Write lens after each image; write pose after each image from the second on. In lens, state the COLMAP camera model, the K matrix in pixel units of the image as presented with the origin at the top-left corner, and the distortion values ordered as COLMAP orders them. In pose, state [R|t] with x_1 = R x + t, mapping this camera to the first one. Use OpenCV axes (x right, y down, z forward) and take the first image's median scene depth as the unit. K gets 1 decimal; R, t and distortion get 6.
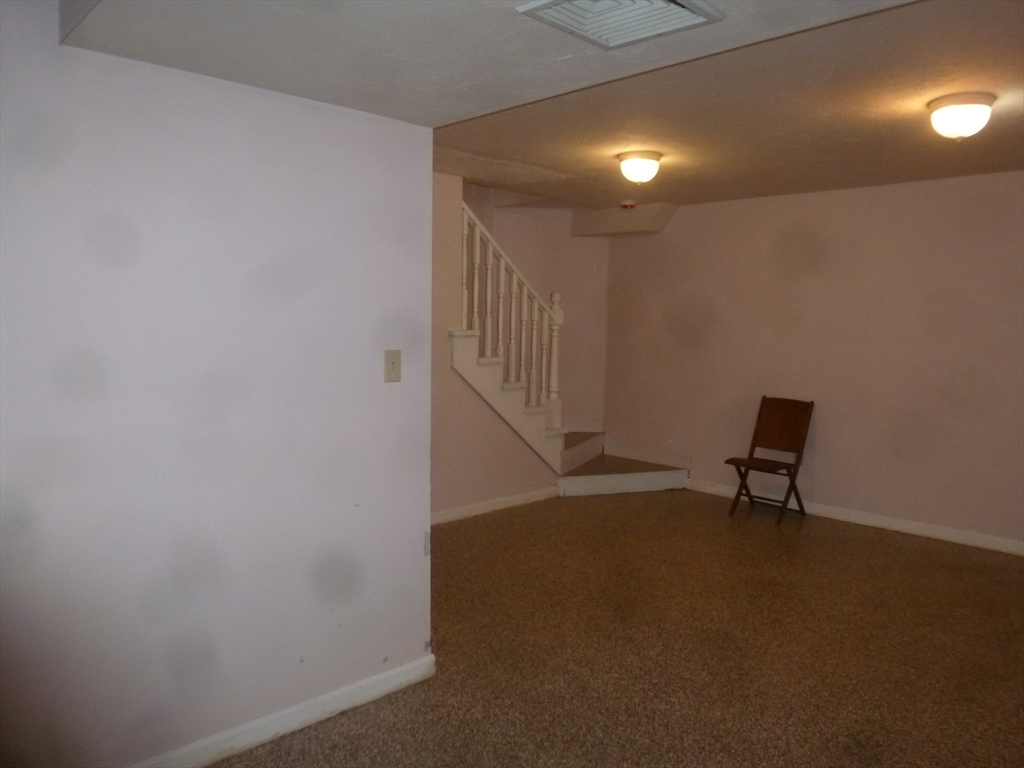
lens RADIAL K [[733.7, 0, 509.9], [0, 733.7, 388.7], [0, 0, 1]] dist [-0.053430, -0.000506]
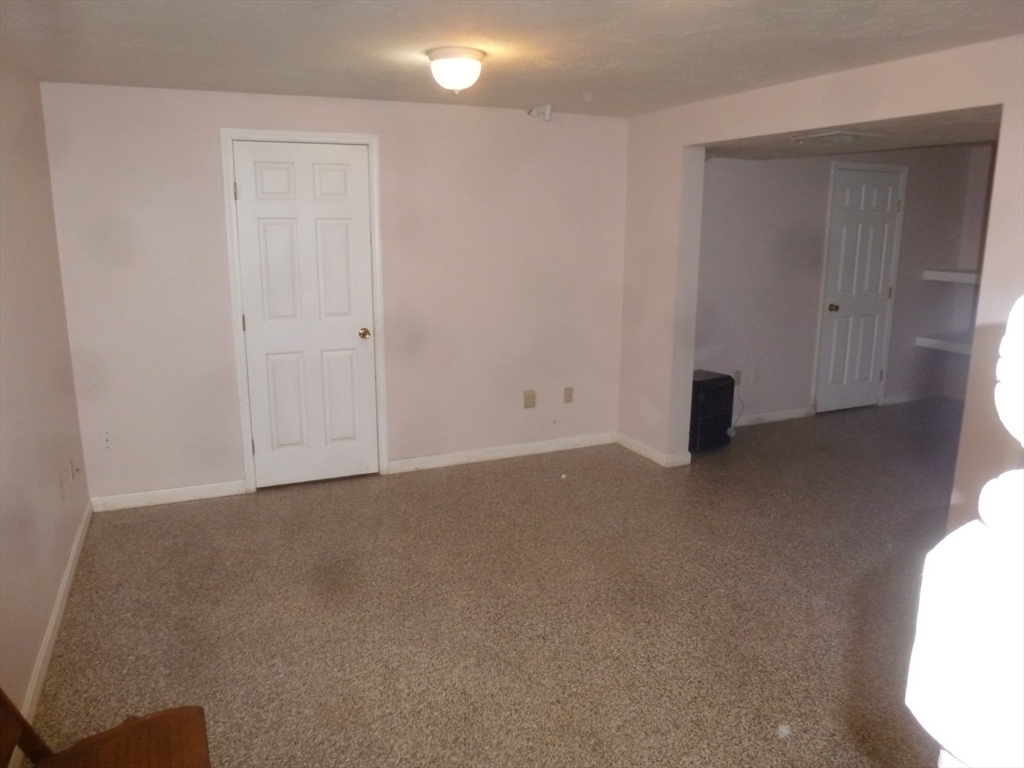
lens RADIAL K [[733.7, 0, 516.2], [0, 733.7, 384.9], [0, 0, 1]] dist [-0.053430, -0.000506]
pose [[-0.942953, -0.086146, 0.321586, 0.101999], [0.018479, 0.950911, 0.308913, -0.162701], [-0.332412, 0.297233, -0.895073, 1.232868]]
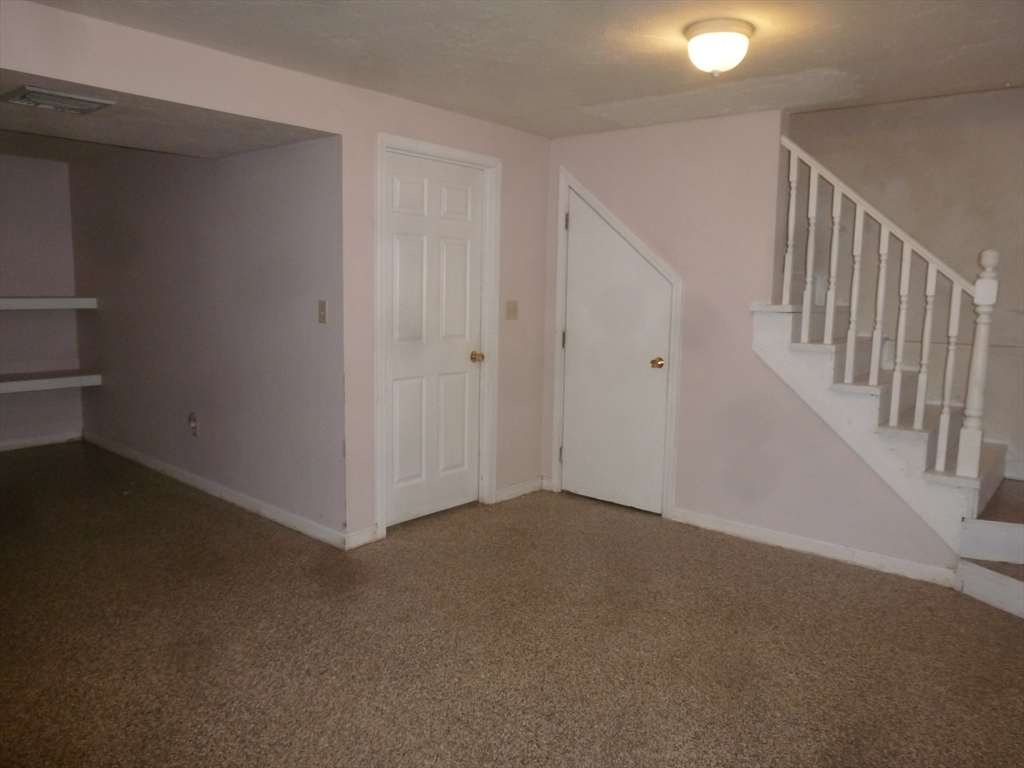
lens RADIAL K [[733.7, 0, 513.2], [0, 733.7, 380.5], [0, 0, 1]] dist [-0.053430, -0.000506]
pose [[0.101614, 0.114764, -0.988182, 0.699863], [-0.118040, 0.987697, 0.102570, -0.047885], [0.987796, 0.106222, 0.113910, 0.652950]]
